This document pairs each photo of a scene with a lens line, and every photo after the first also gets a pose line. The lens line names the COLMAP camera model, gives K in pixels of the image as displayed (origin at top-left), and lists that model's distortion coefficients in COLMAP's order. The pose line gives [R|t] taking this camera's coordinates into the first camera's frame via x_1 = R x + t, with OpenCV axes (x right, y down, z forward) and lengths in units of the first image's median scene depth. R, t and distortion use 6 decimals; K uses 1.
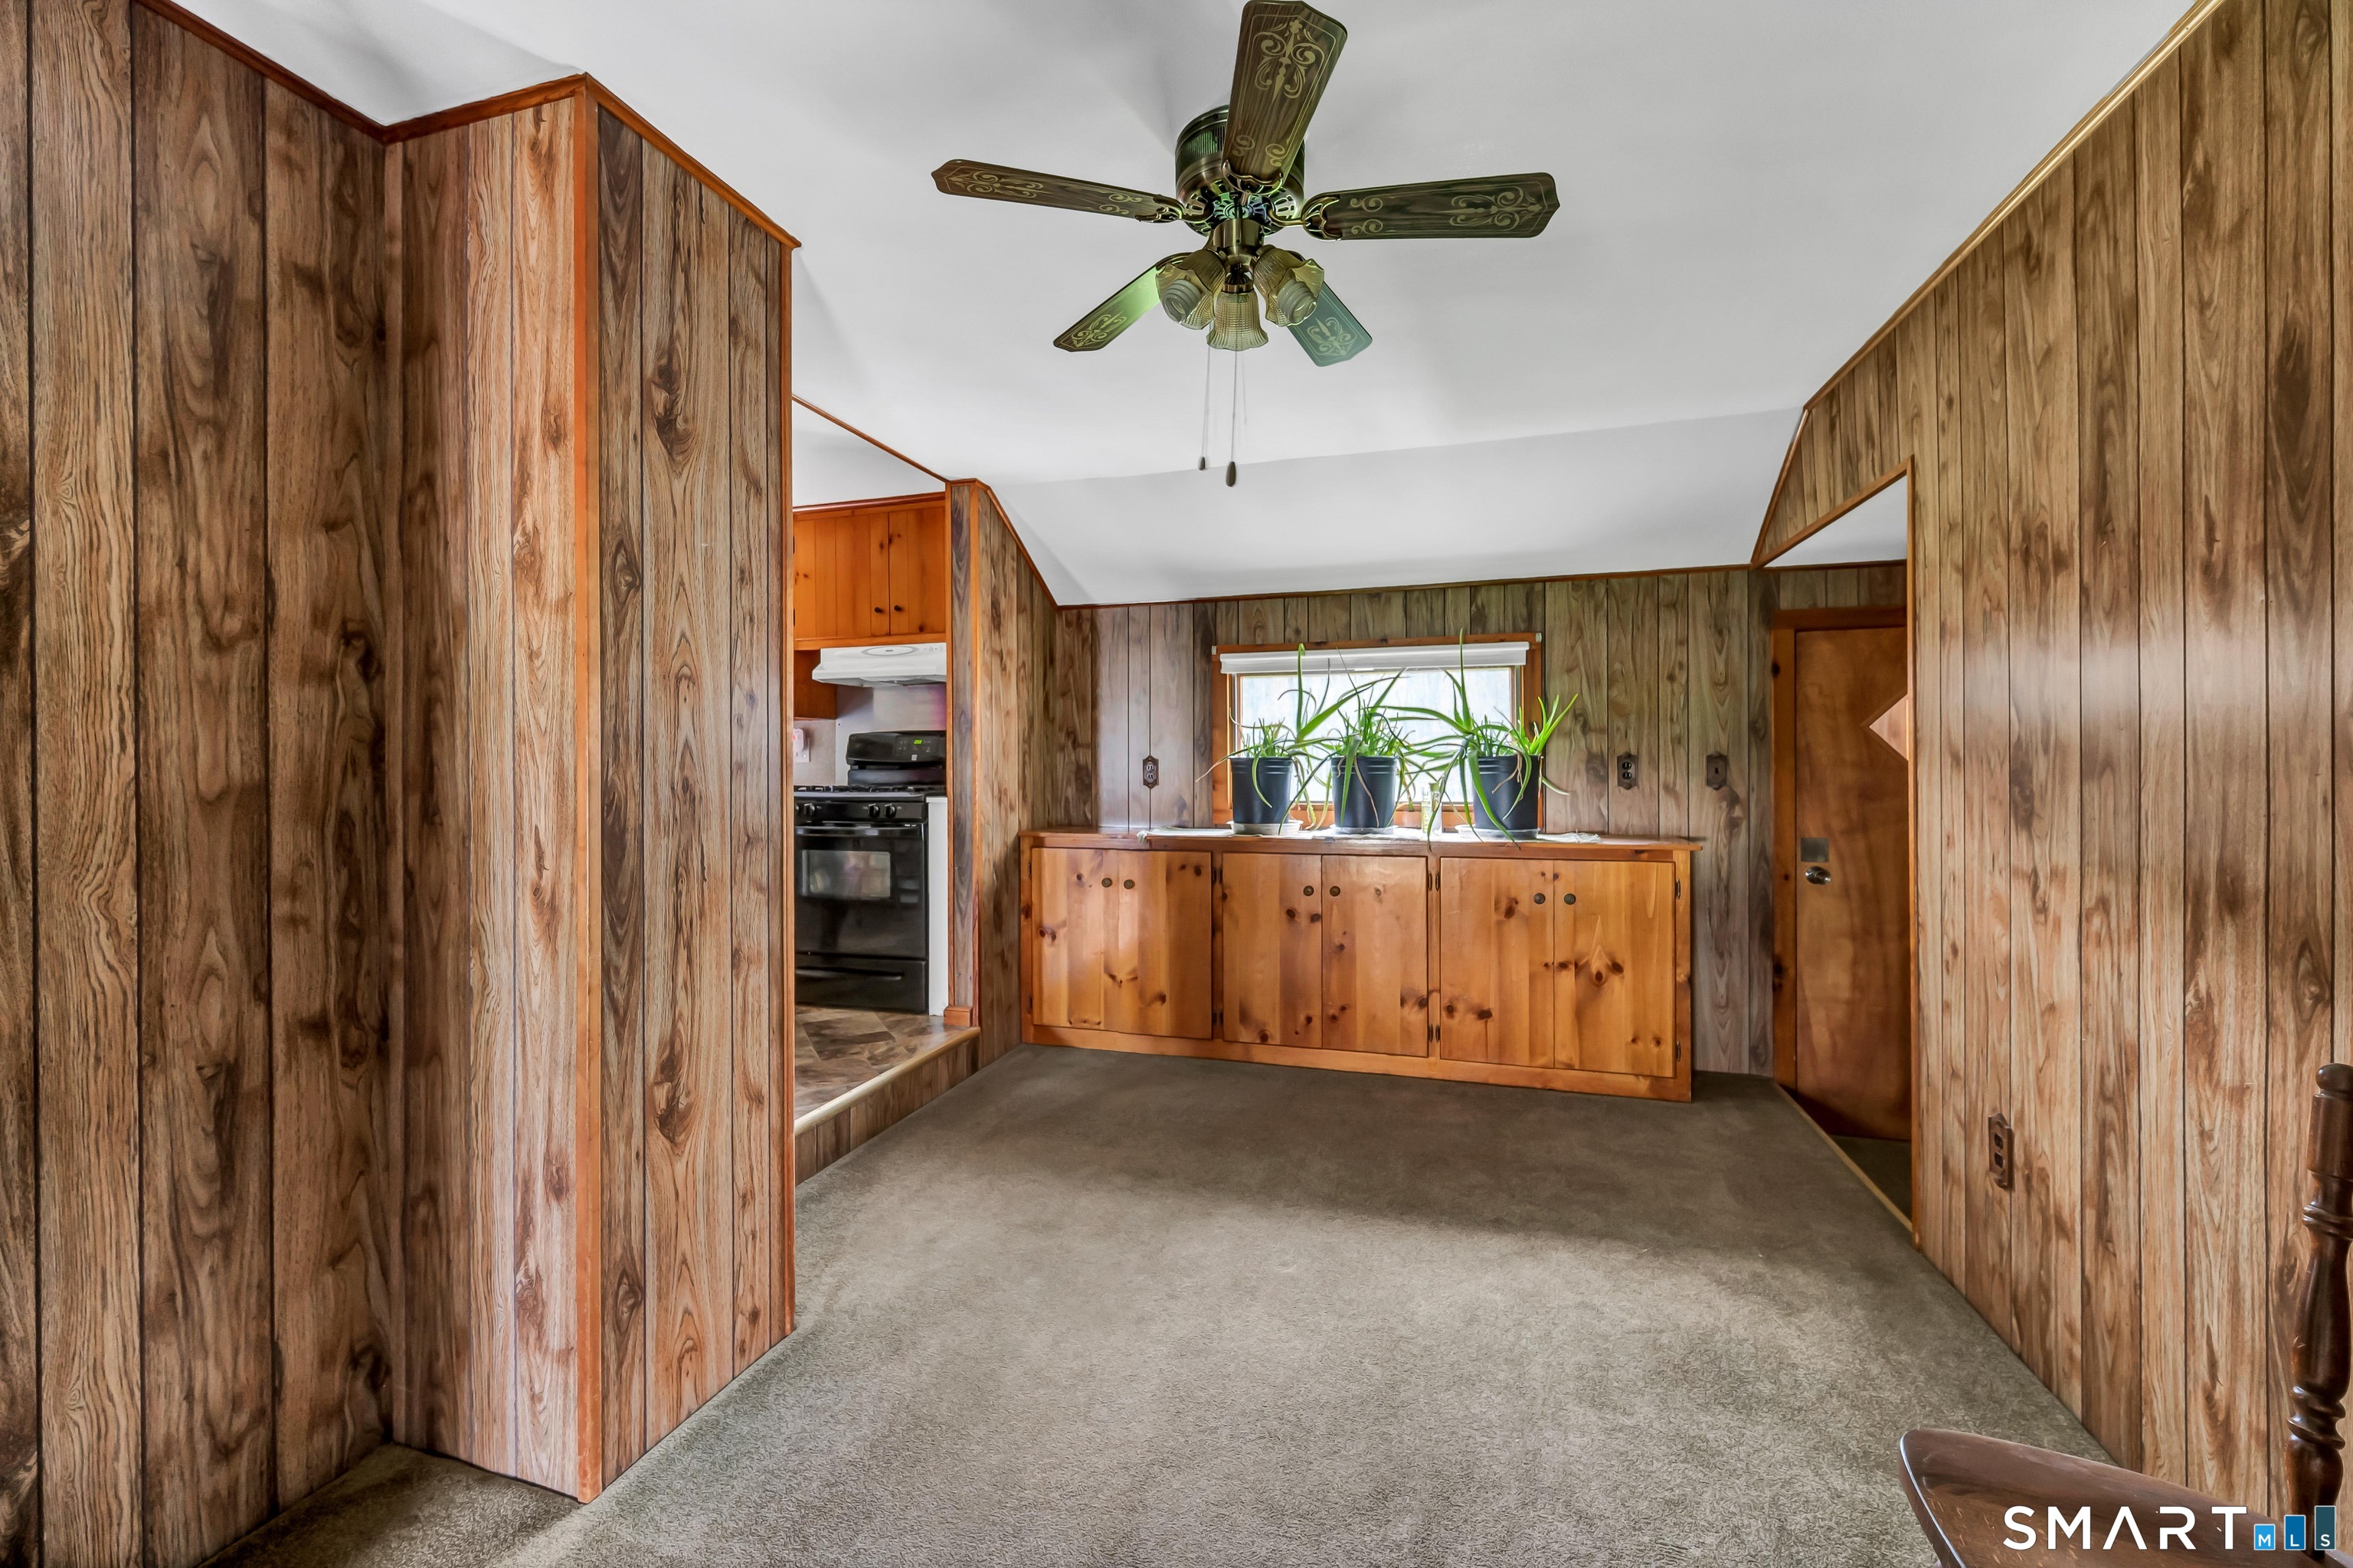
lens RADIAL K [[944.2, 0, 1173.9], [0, 944.2, 775.0], [0, 0, 1]] dist [-0.001129, -0.000017]
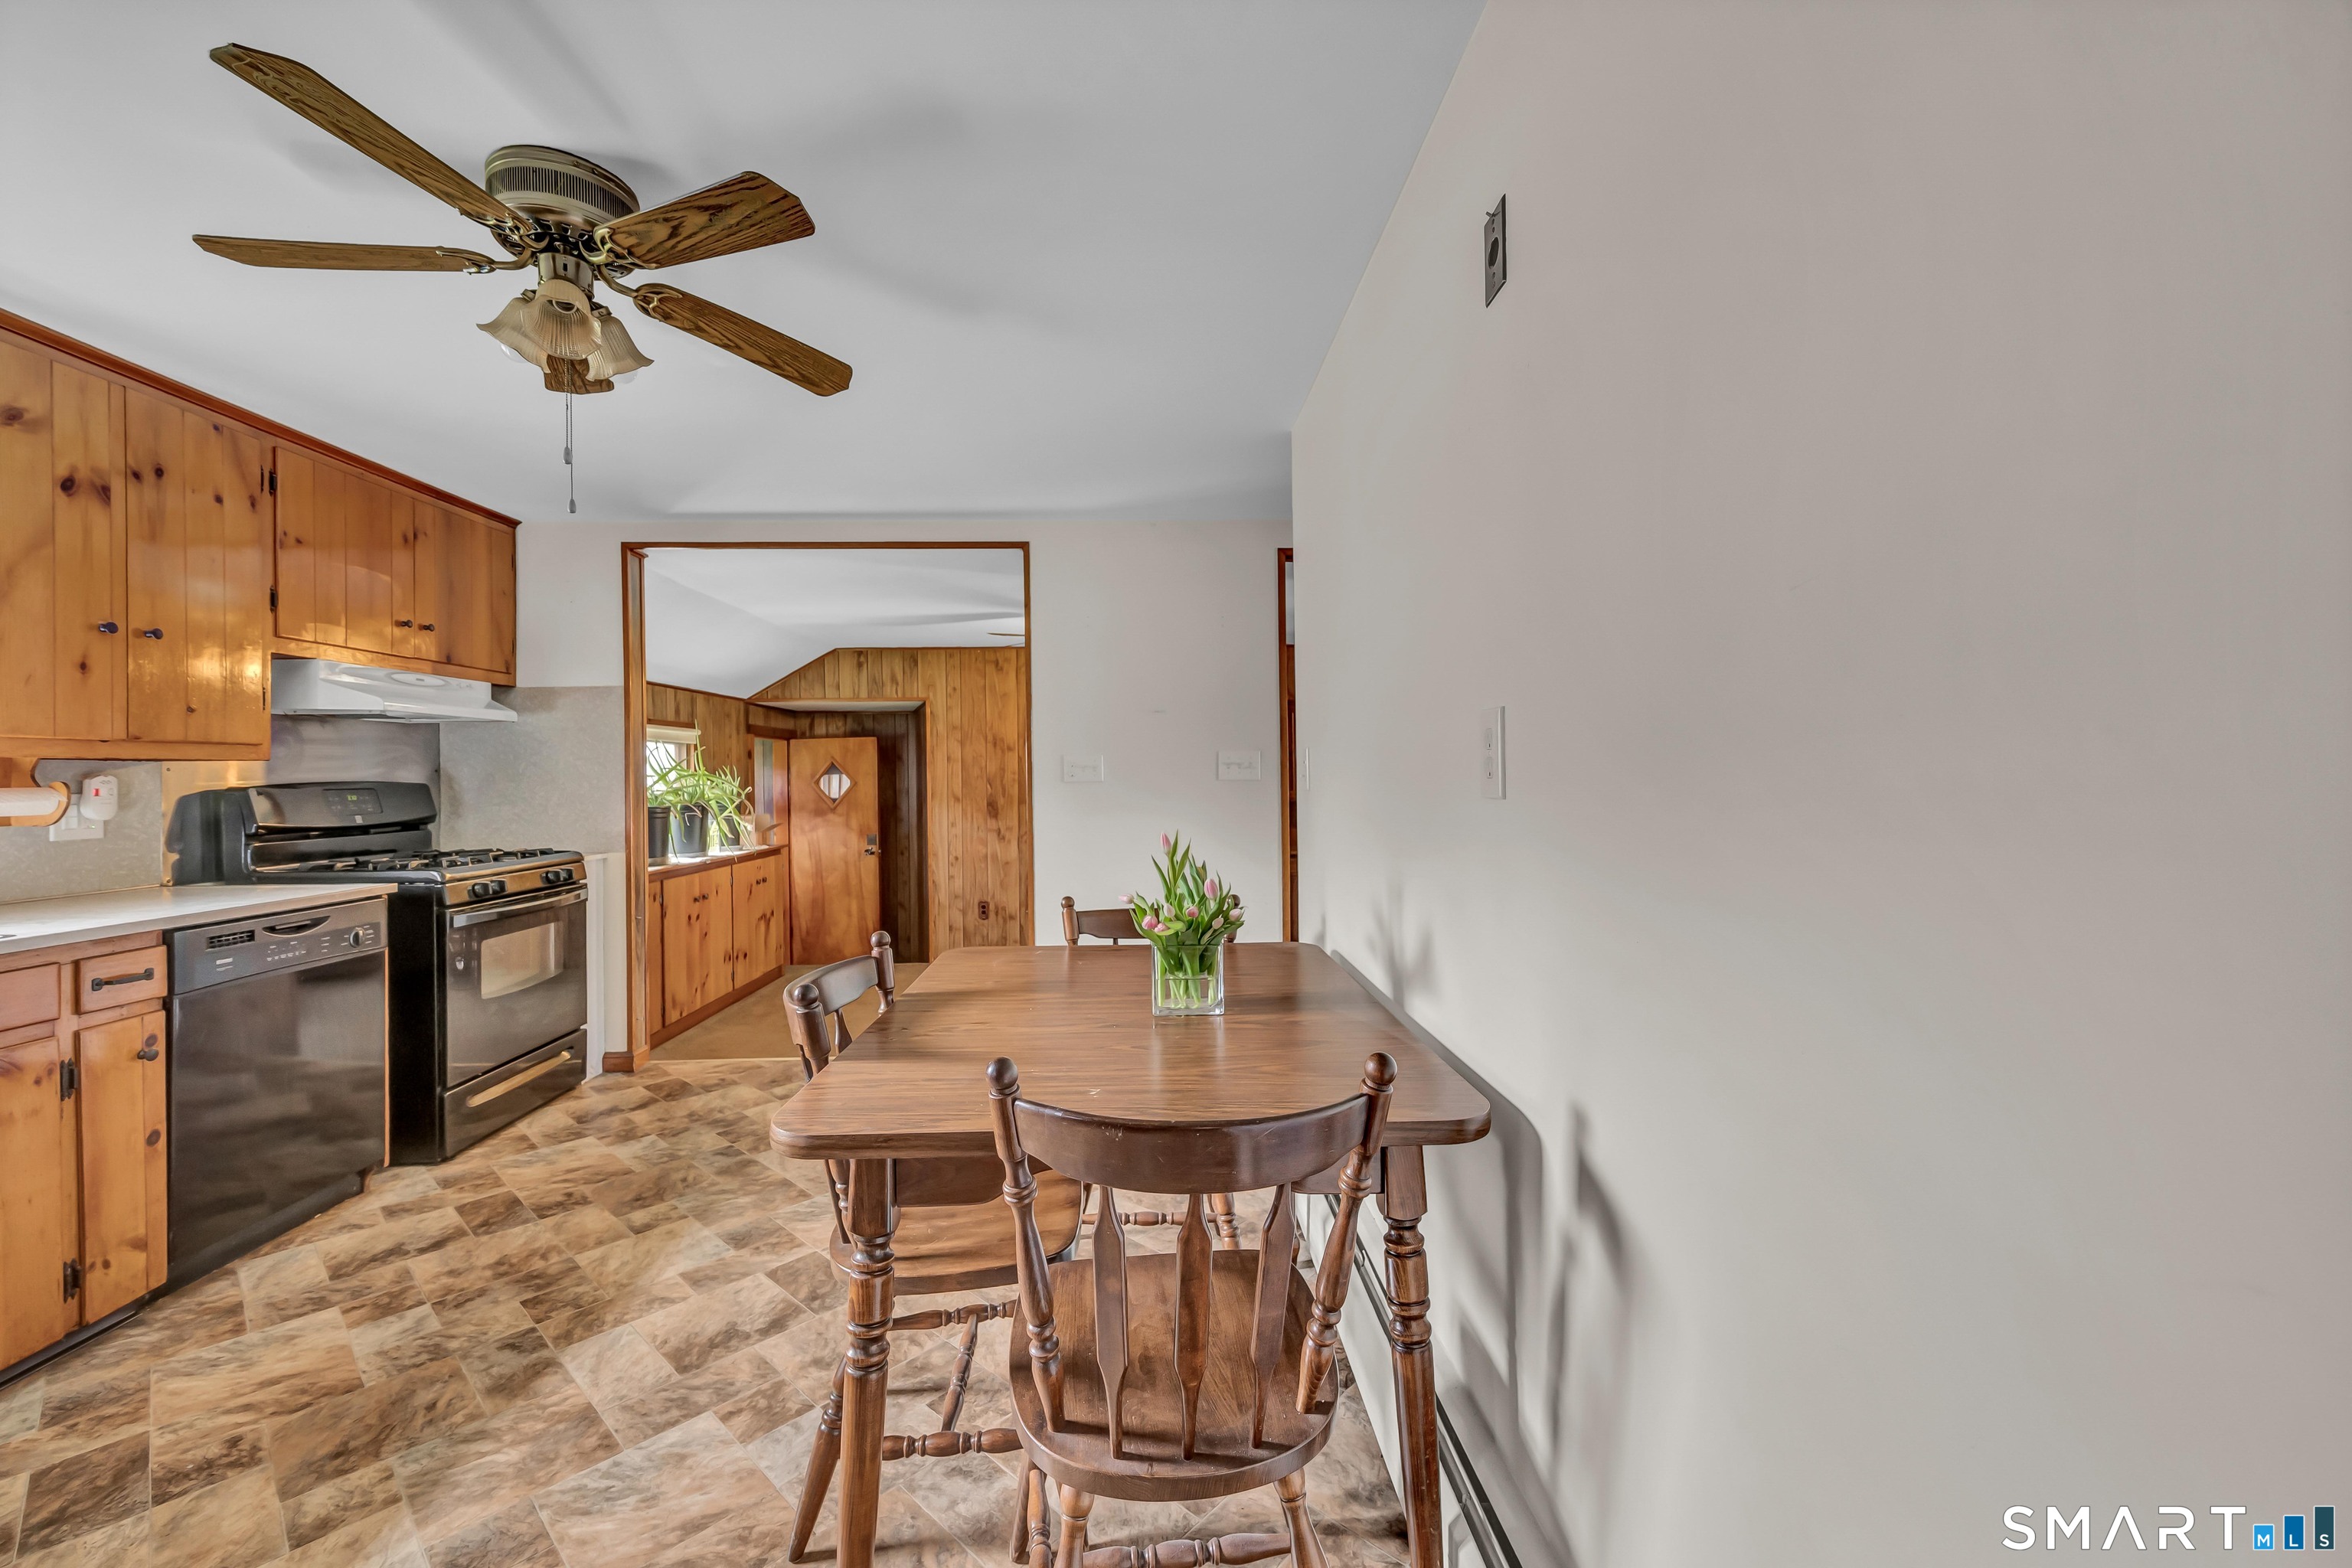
lens RADIAL K [[943.8, 0, 1173.4], [0, 943.8, 775.0], [0, 0, 1]] dist [-0.001129, -0.000017]
pose [[-0.329379, 0.008577, 0.944159, -2.510319], [0.021749, 0.999762, -0.001495, -0.079902], [-0.943947, 0.020042, -0.329488, 1.379111]]
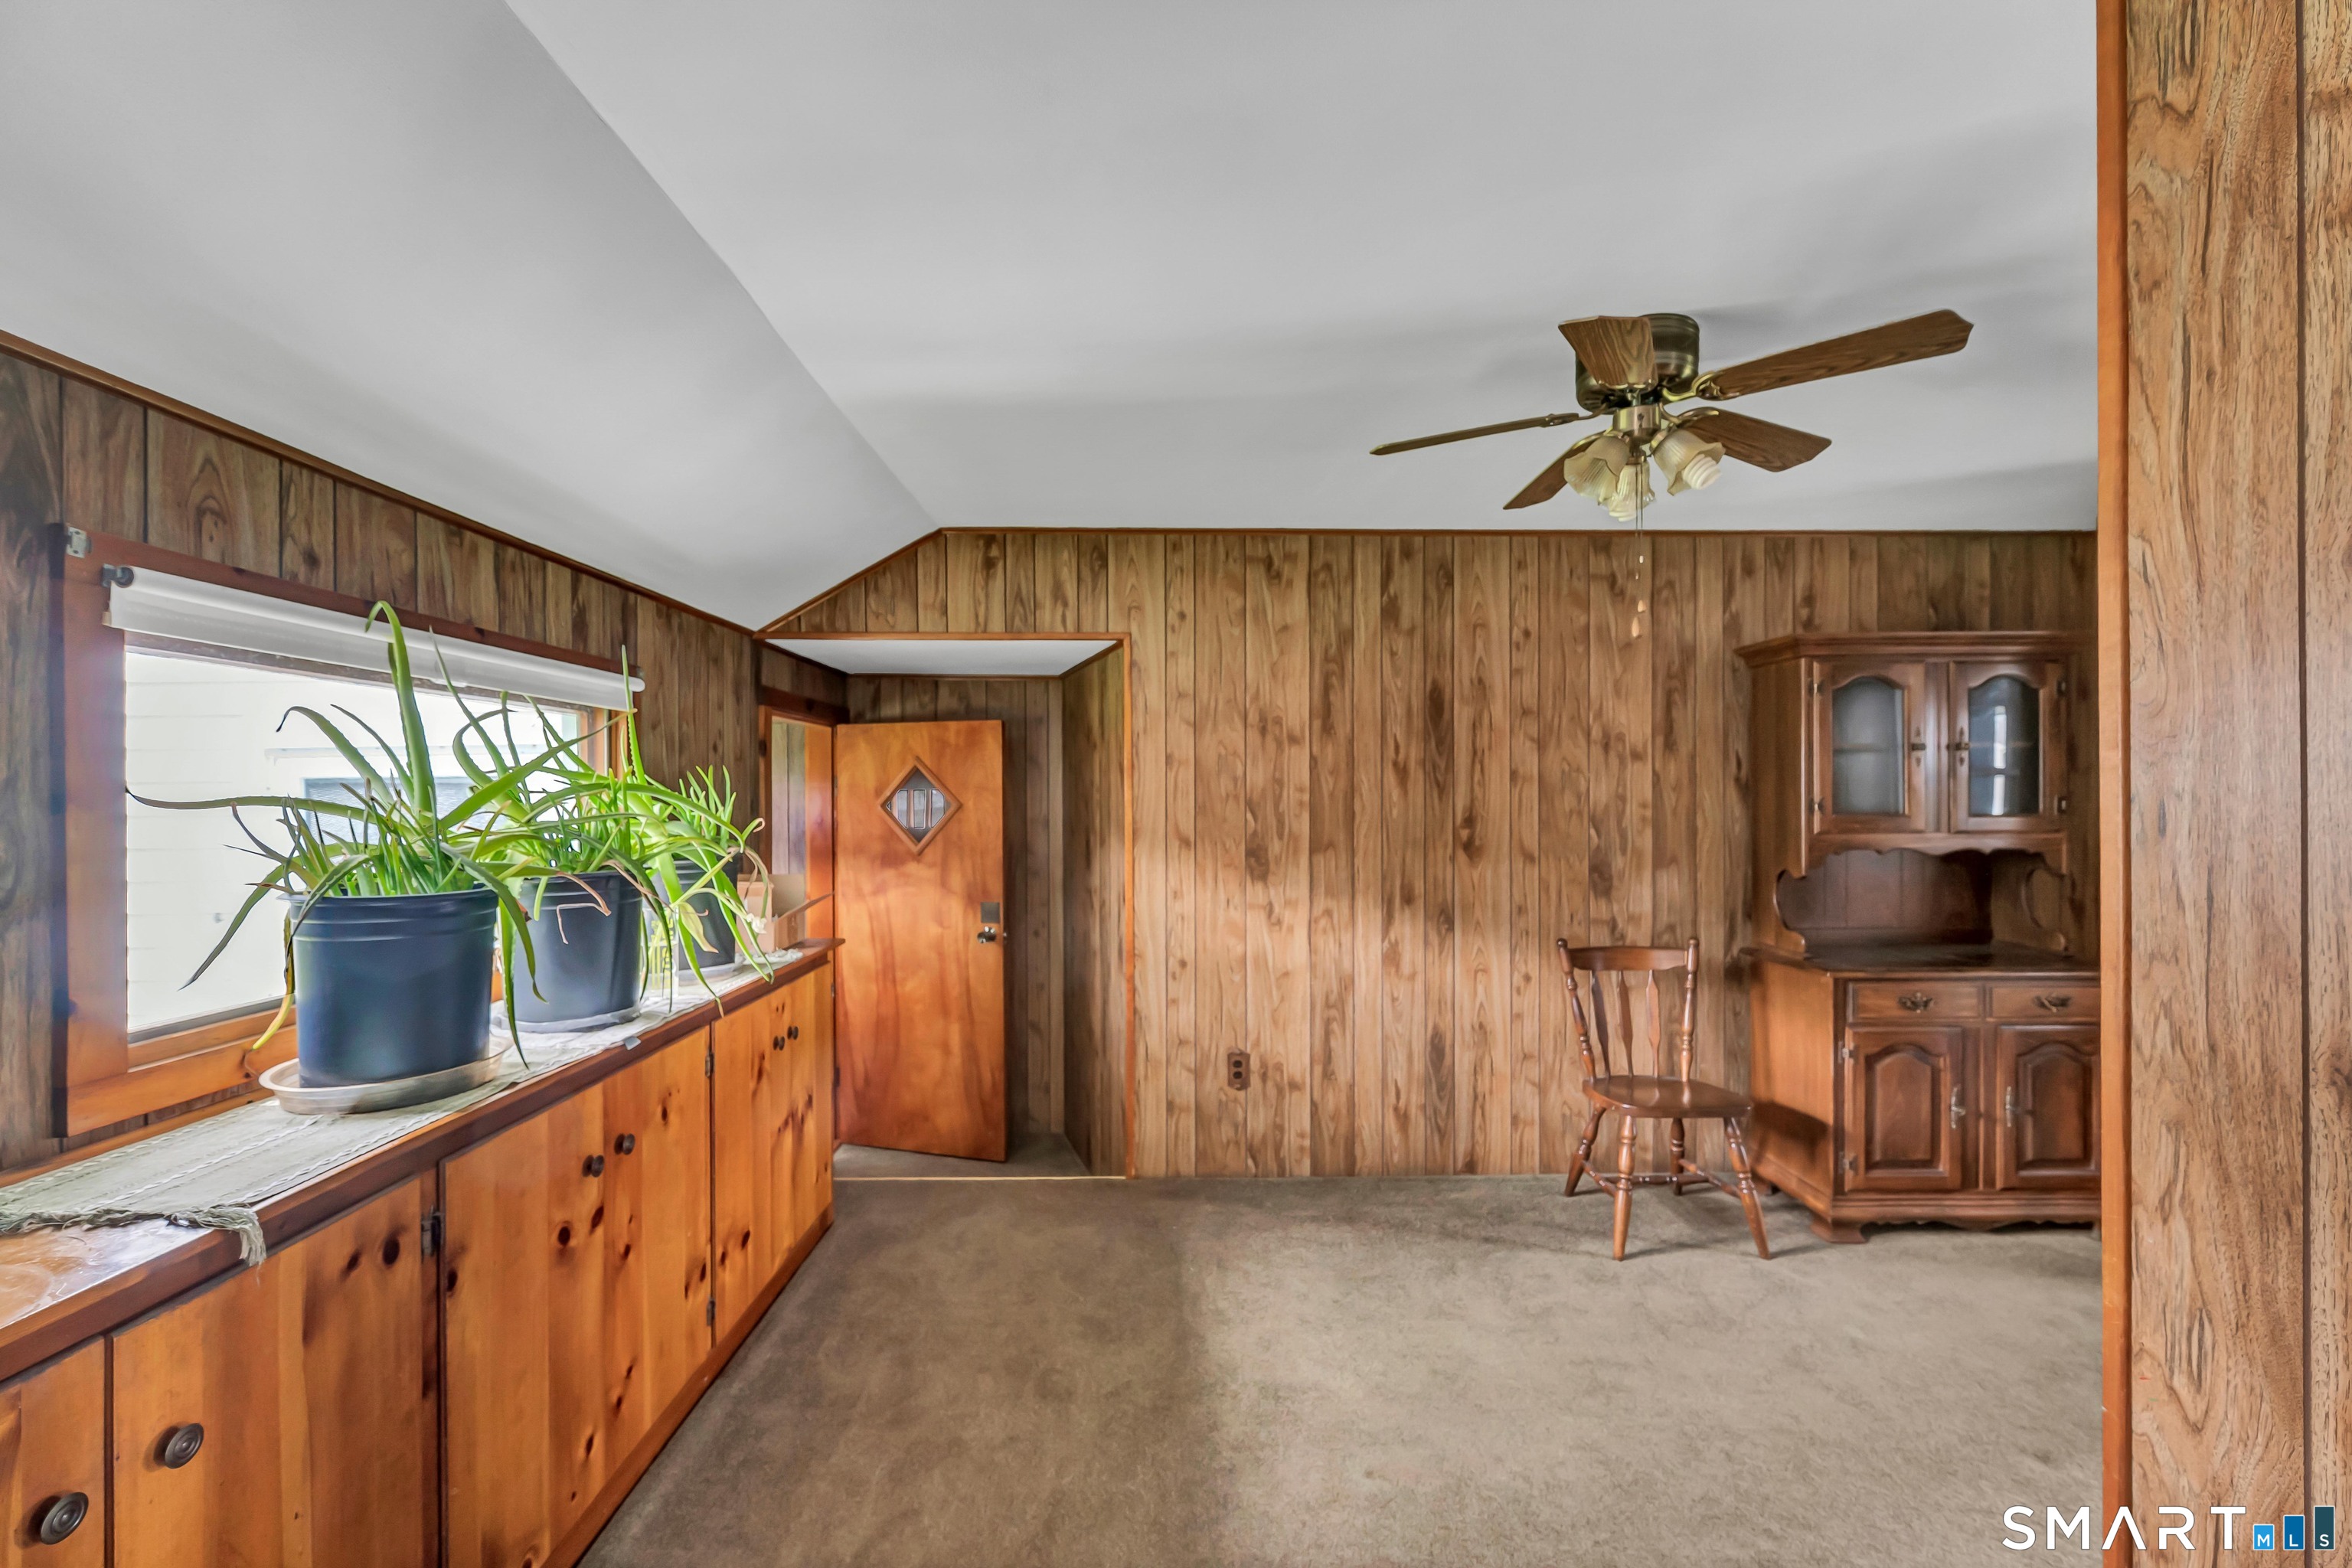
lens RADIAL K [[950.9, 0, 1178.0], [0, 950.9, 798.8], [0, 0, 1]] dist [0.001244, 0.000046]
pose [[-0.315163, -0.000686, 0.949037, -0.686199], [0.012840, 0.999905, 0.004987, -0.098900], [-0.948951, 0.013758, -0.315125, 1.526820]]
